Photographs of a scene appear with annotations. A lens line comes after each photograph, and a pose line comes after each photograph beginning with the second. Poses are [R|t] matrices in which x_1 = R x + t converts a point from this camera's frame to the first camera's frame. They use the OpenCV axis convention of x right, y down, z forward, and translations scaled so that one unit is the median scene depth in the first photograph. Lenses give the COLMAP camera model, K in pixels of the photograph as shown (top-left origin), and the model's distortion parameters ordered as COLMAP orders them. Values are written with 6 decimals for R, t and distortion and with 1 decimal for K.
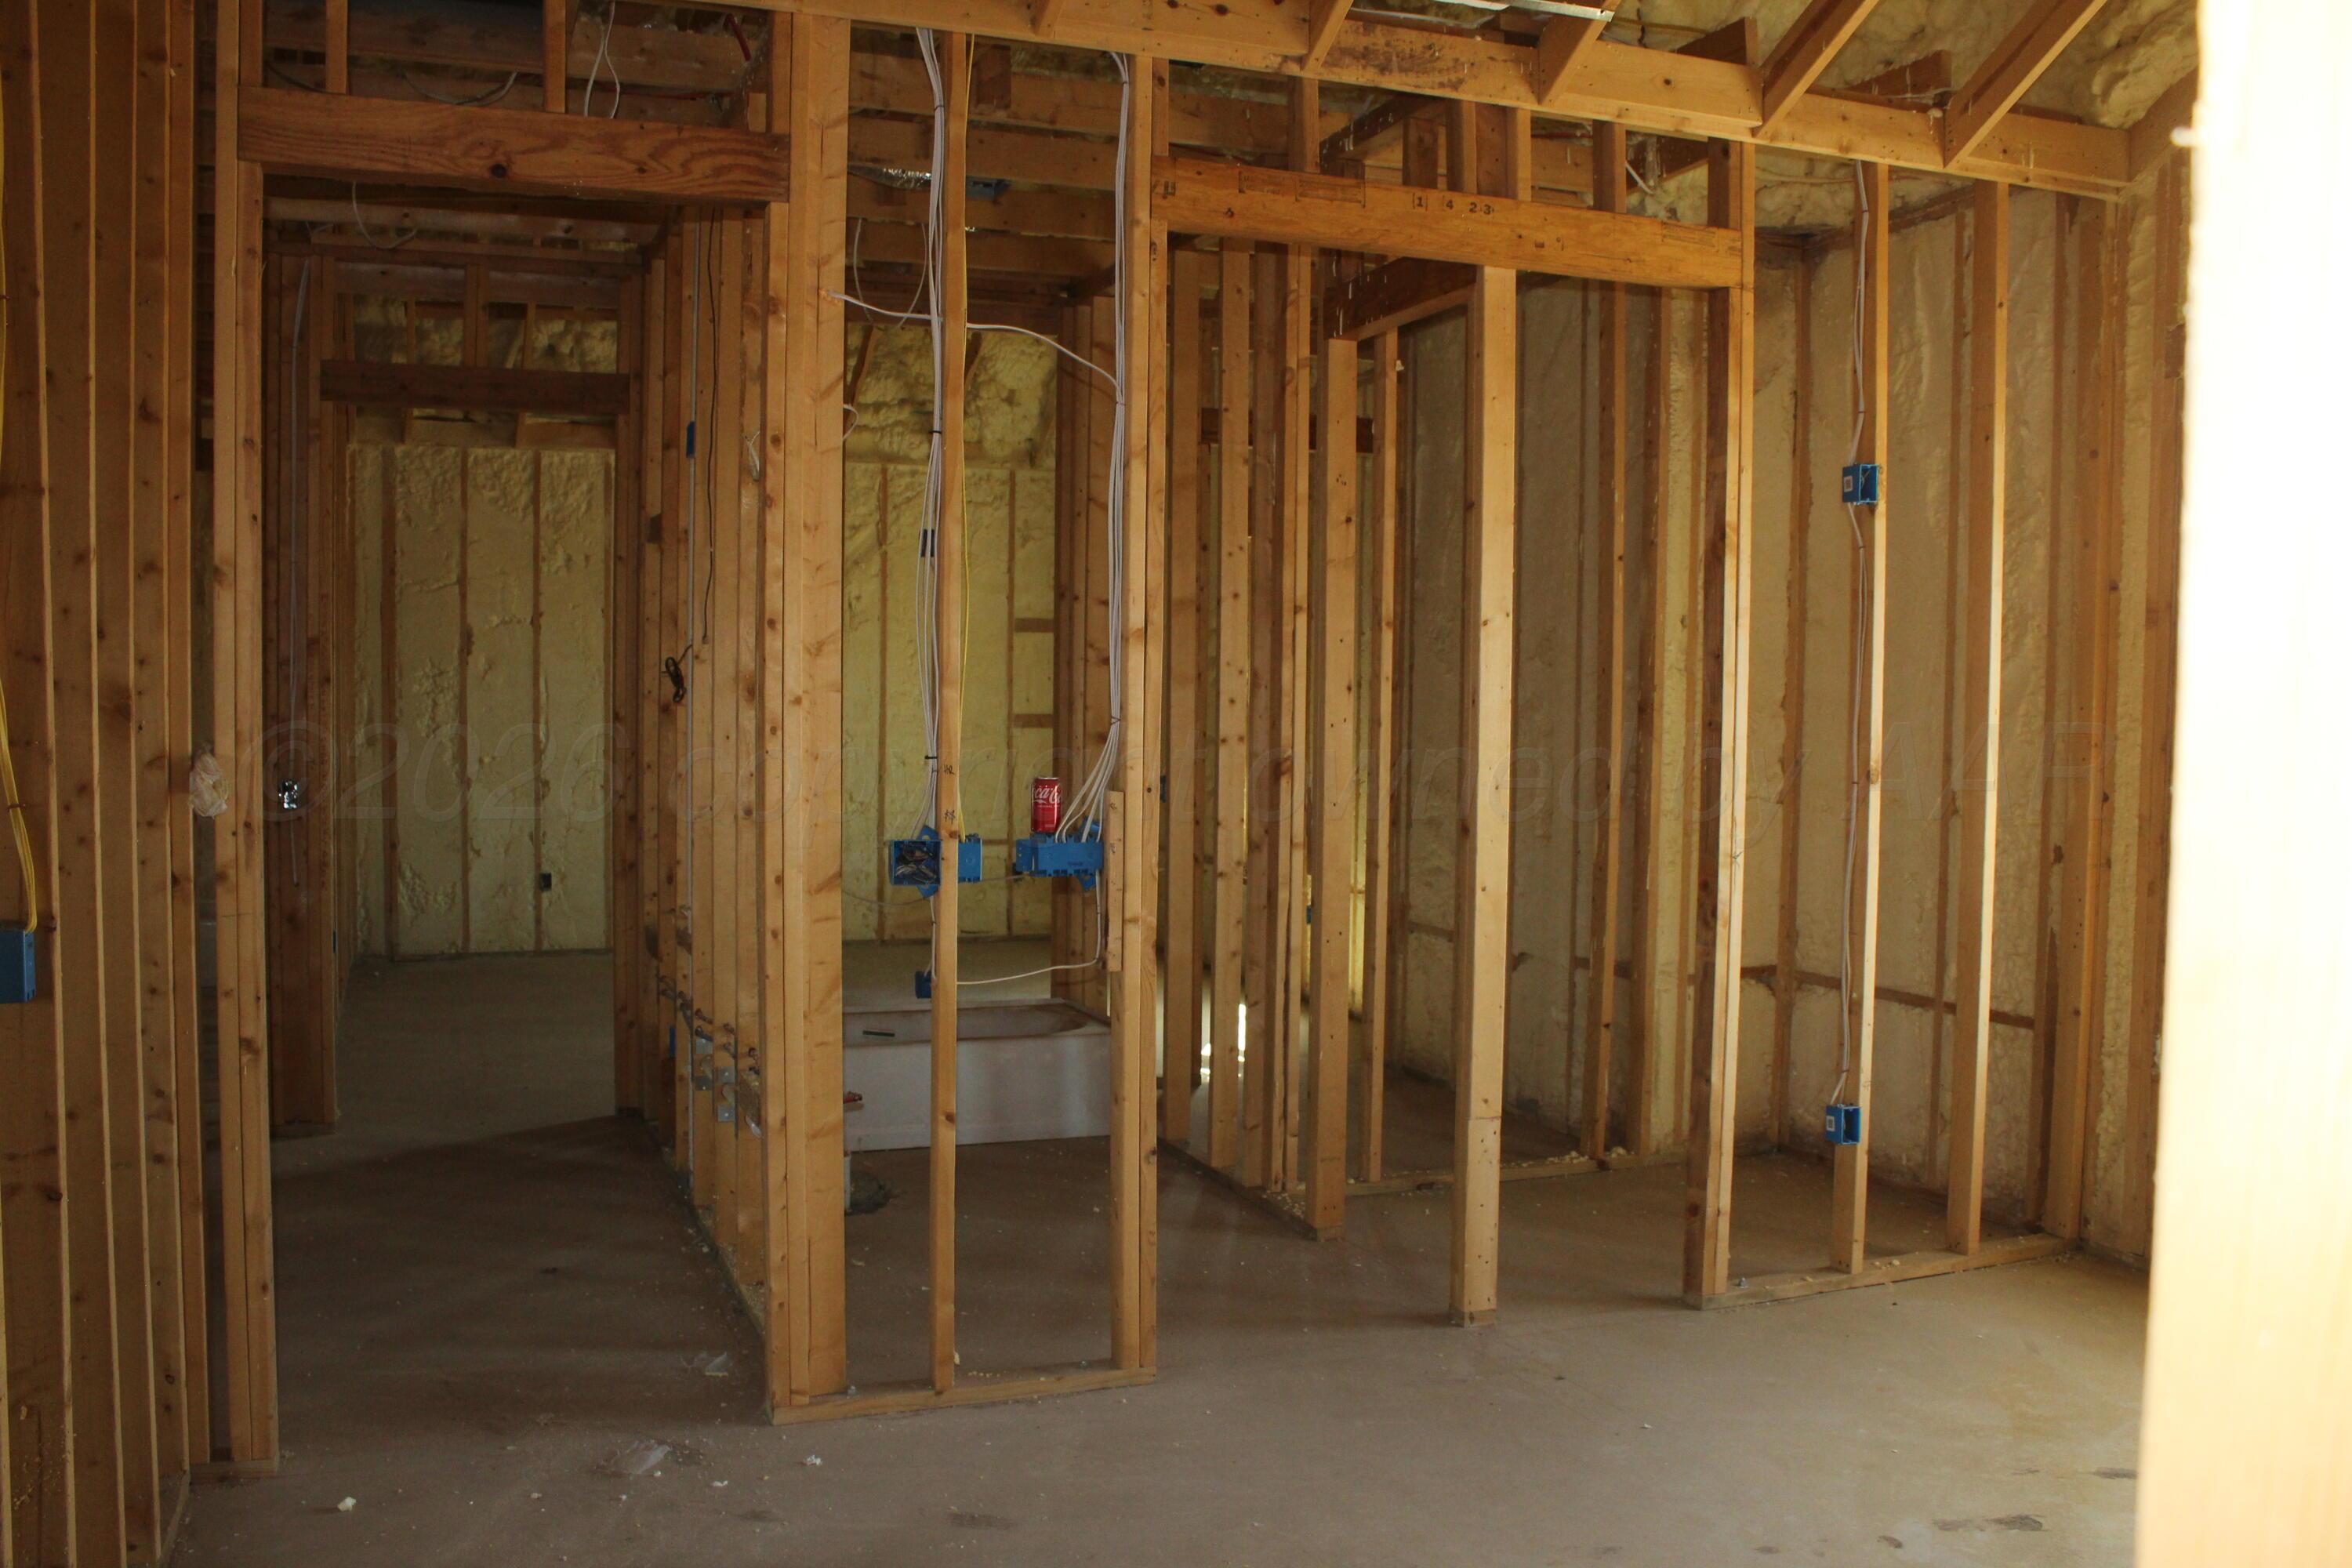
lens RADIAL K [[1958.7, 0, 1173.3], [0, 1958.7, 781.9], [0, 0, 1]] dist [-0.113733, 0.006472]
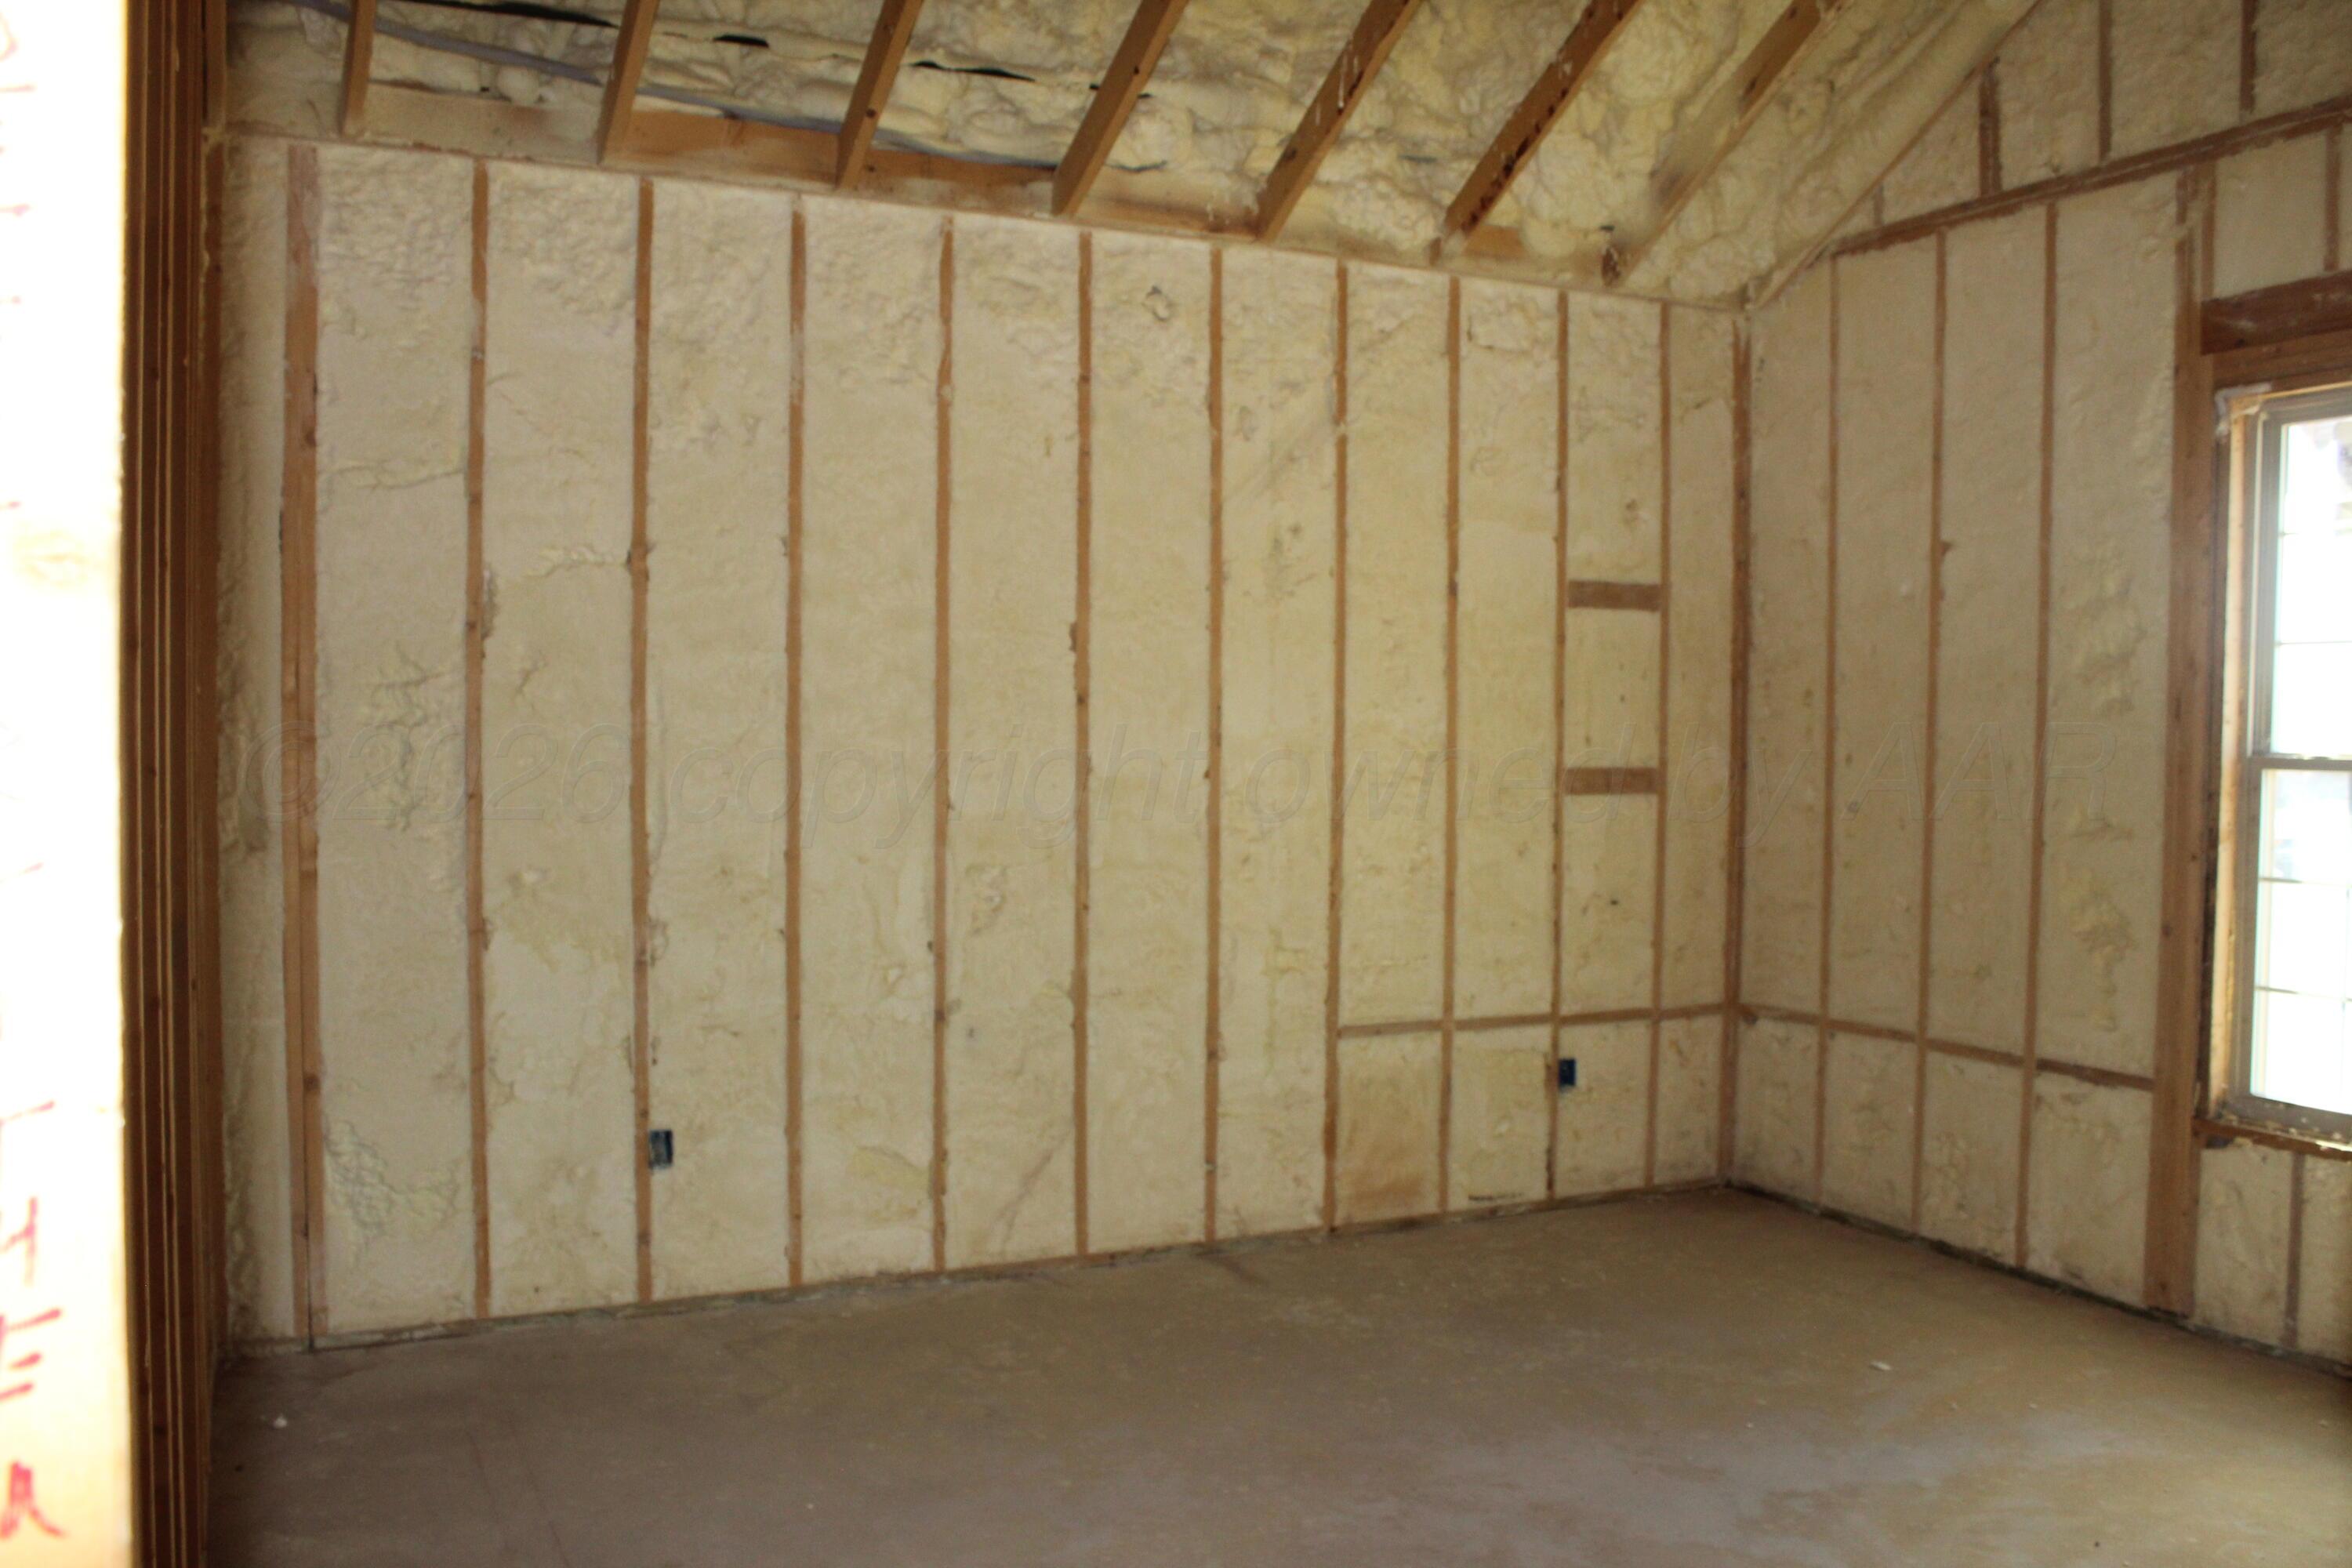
lens RADIAL K [[1958.7, 0, 1179.1], [0, 1958.7, 795.5], [0, 0, 1]] dist [-0.113733, 0.006472]
pose [[0.999997, 0.001588, 0.001602, -0.205524], [-0.001574, 0.999962, -0.008631, -0.025863], [-0.001615, 0.008628, 0.999961, 0.553176]]
